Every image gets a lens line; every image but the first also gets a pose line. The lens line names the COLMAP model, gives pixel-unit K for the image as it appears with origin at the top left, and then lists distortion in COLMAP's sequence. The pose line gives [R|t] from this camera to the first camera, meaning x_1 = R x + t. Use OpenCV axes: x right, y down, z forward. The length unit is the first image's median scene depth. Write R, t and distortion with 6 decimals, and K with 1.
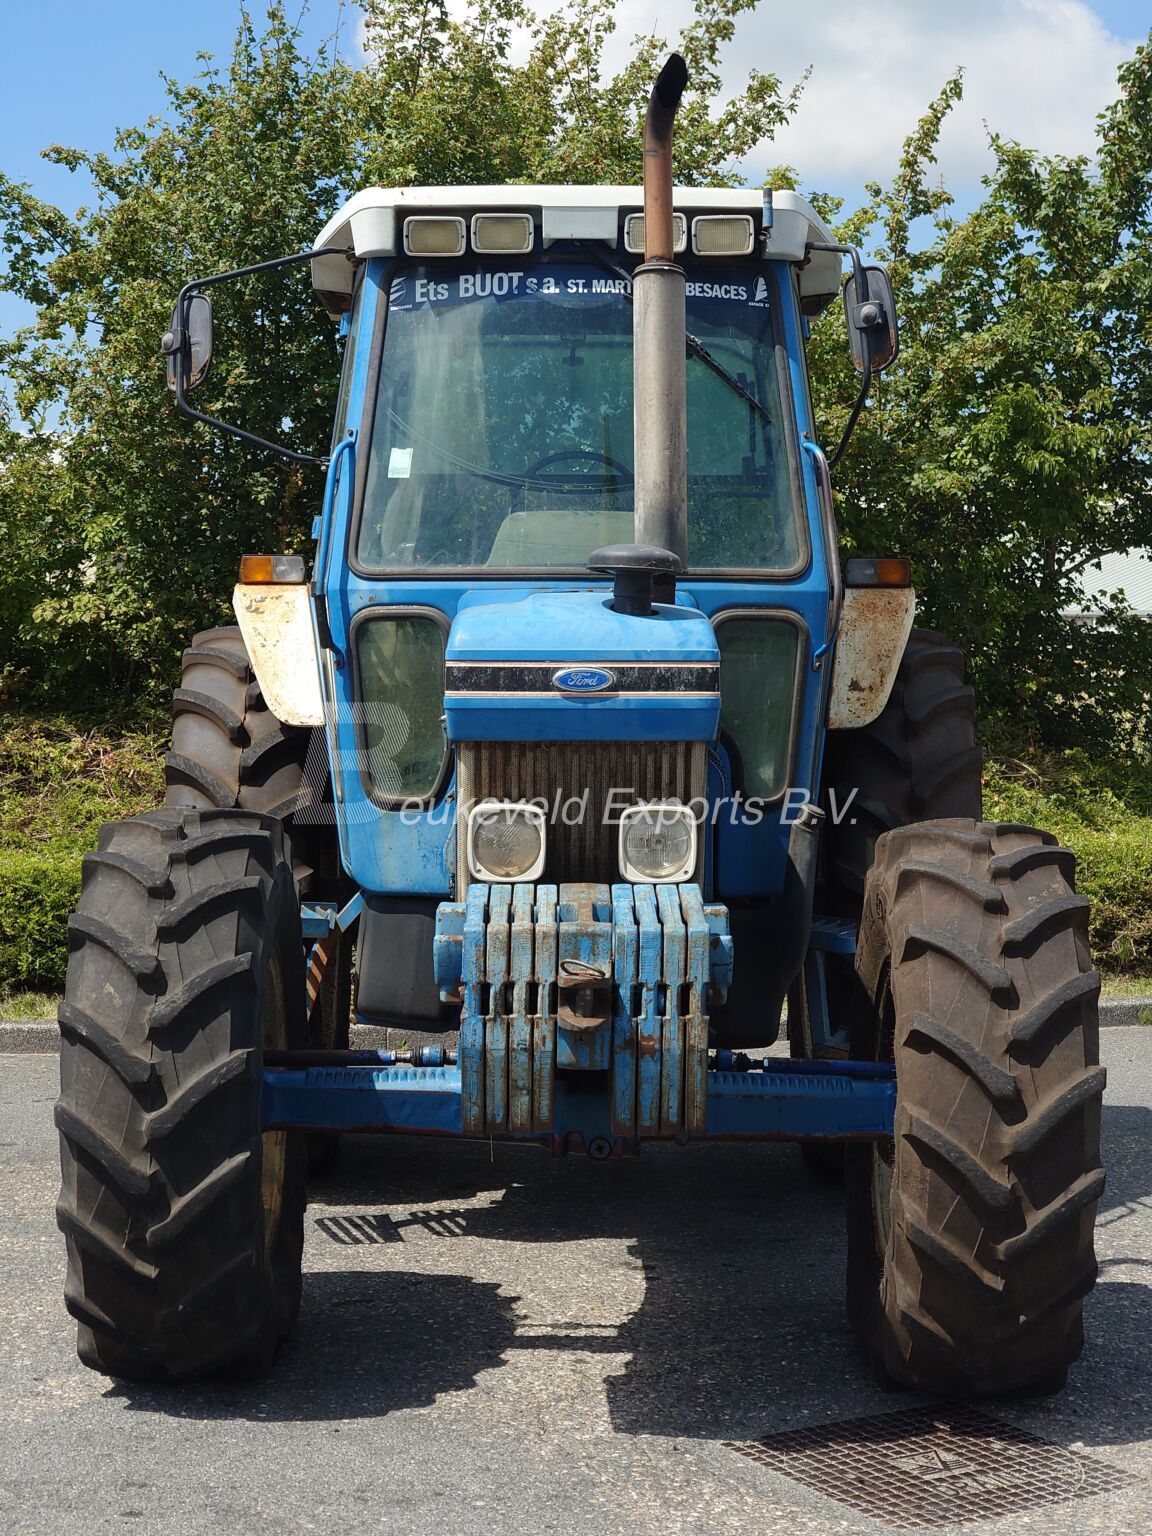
lens RADIAL K [[2669.5, 0, 576.0], [0, 2669.5, 768.0], [0, 0, 1]] dist [0.035044, 0.073422]
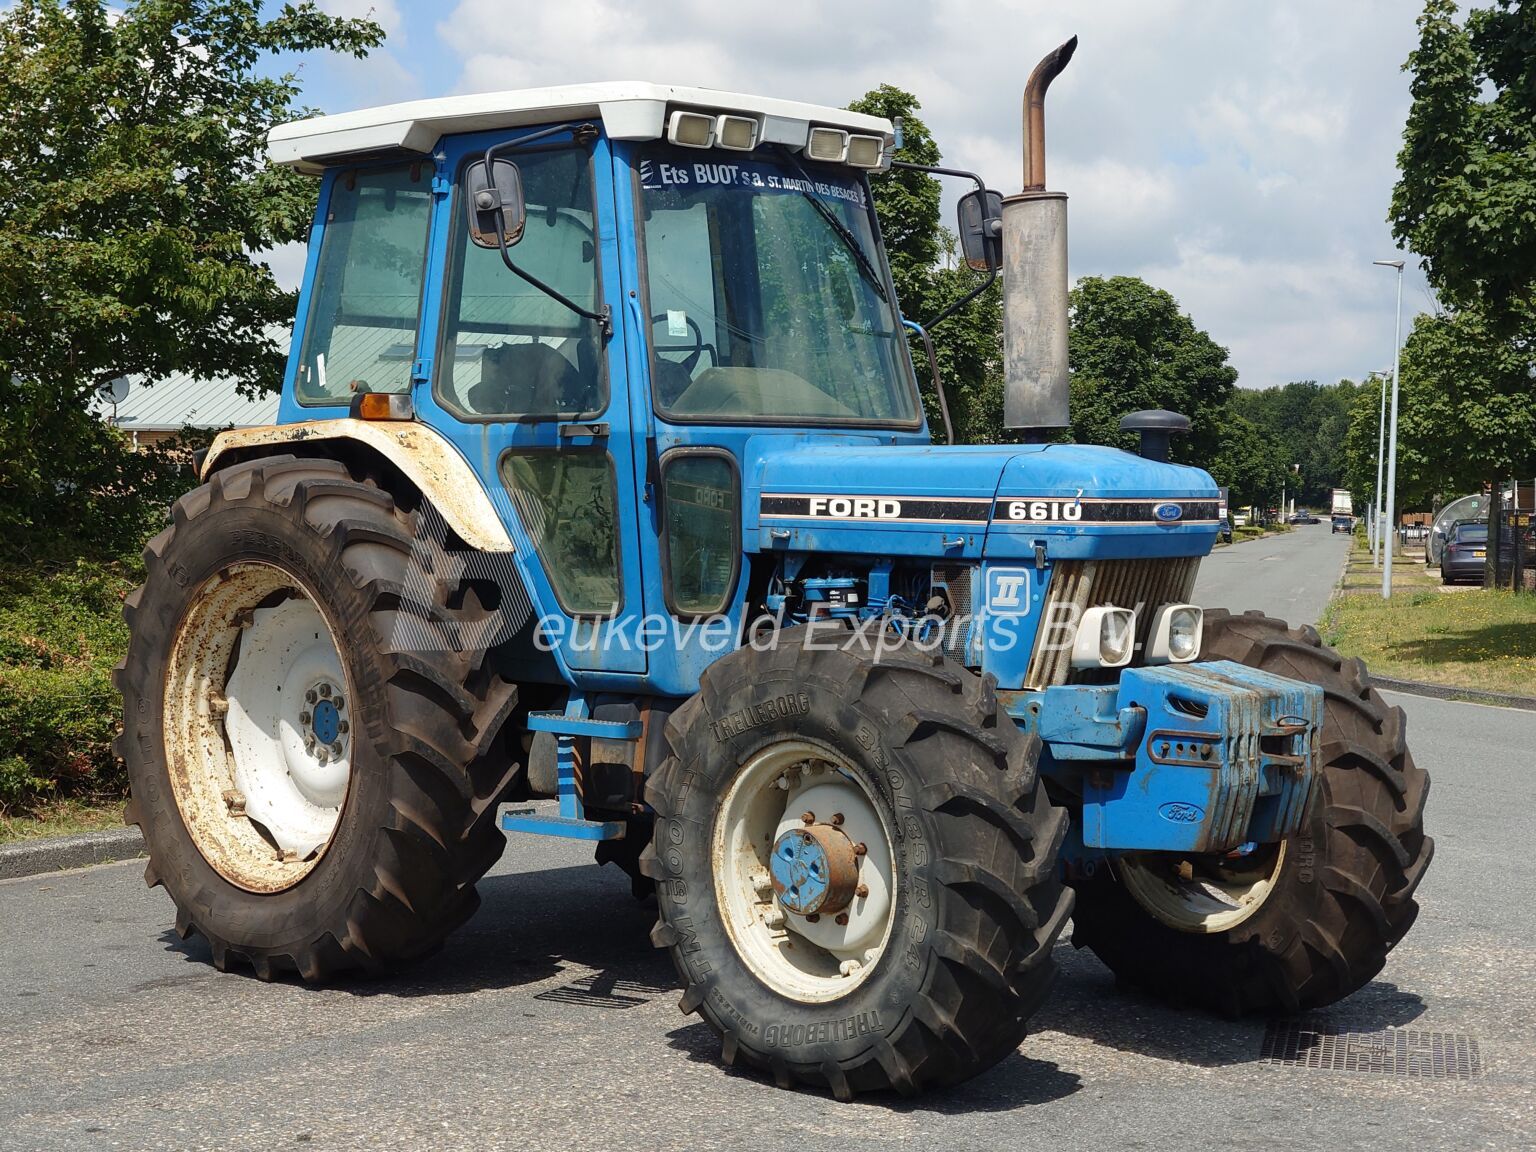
lens RADIAL K [[2669.5, 0, 768.0], [0, 2669.5, 576.0], [0, 0, 1]] dist [0.035044, 0.073422]
pose [[0.701375, -0.025721, 0.712329, -0.862200], [0.024998, 0.999622, 0.011481, -0.016892], [-0.712354, 0.009754, 0.701752, 0.160214]]
